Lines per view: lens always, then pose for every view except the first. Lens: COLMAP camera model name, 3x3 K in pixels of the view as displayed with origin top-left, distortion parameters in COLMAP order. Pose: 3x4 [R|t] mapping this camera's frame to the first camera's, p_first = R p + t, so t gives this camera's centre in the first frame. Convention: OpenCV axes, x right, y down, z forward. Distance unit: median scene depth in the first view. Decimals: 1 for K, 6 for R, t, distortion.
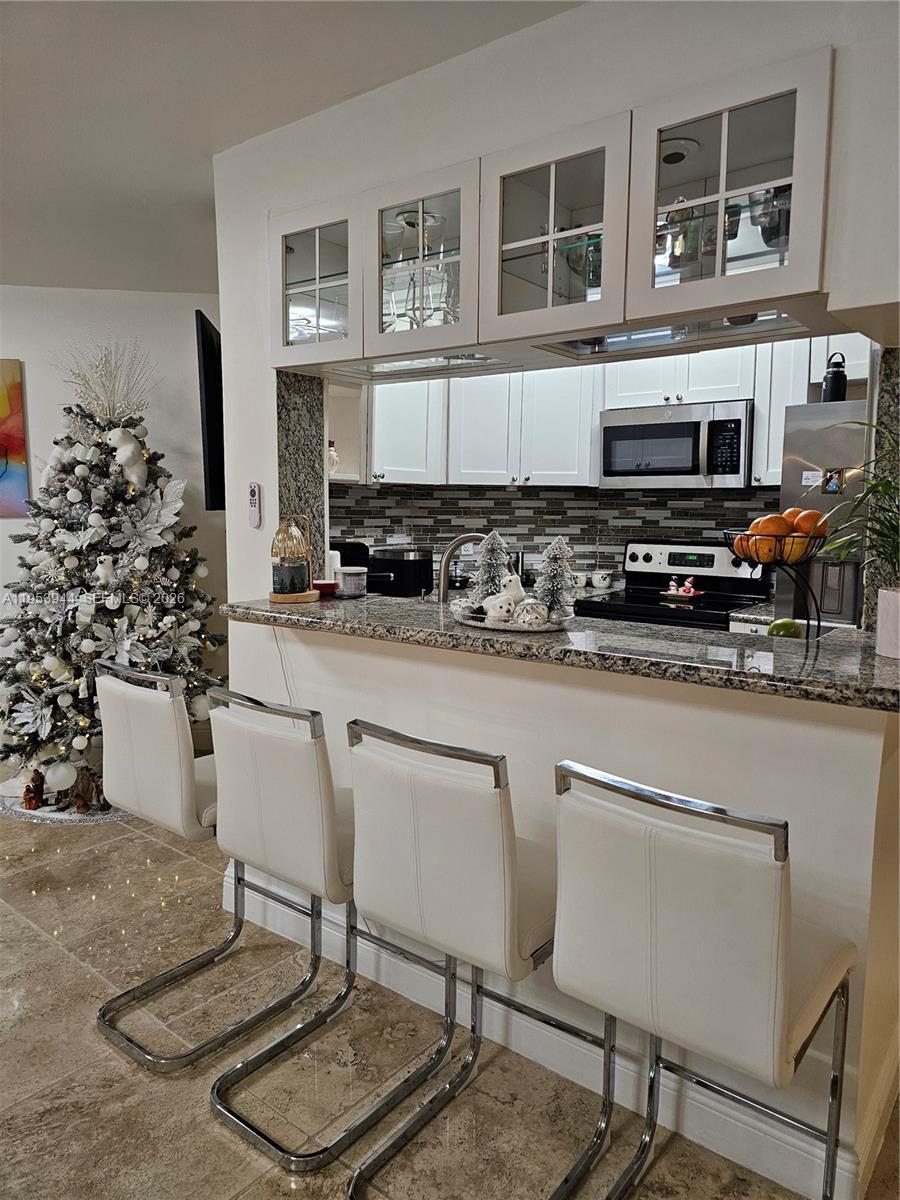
lens RADIAL K [[813.3, 0, 448.7], [0, 813.3, 599.9], [0, 0, 1]] dist [0.013186, 0.000927]
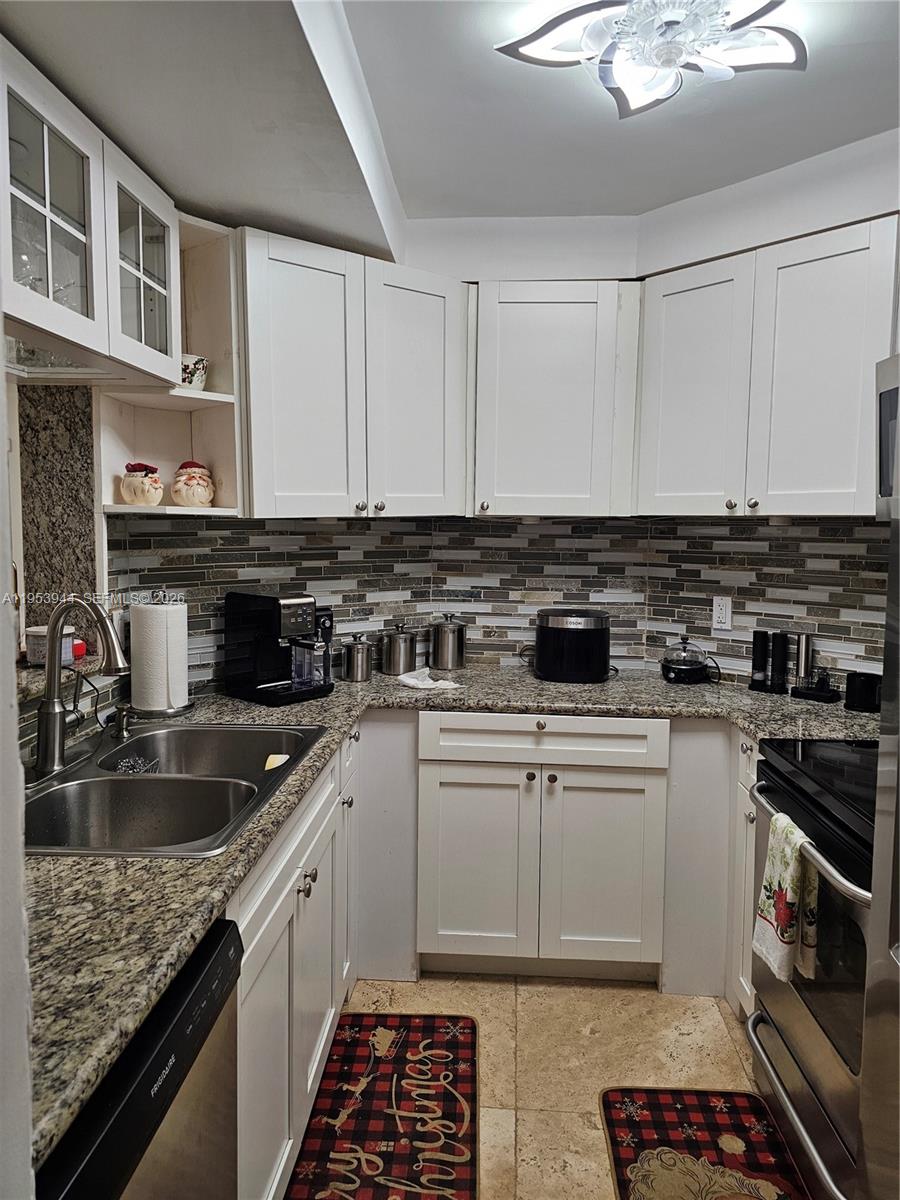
lens RADIAL K [[813.3, 0, 449.7], [0, 813.3, 595.9], [0, 0, 1]] dist [0.013186, 0.000927]
pose [[0.572645, 0.068034, -0.816976, 0.423836], [-0.105781, 0.994352, 0.008660, -0.067640], [0.812950, 0.081462, 0.576607, 0.504052]]
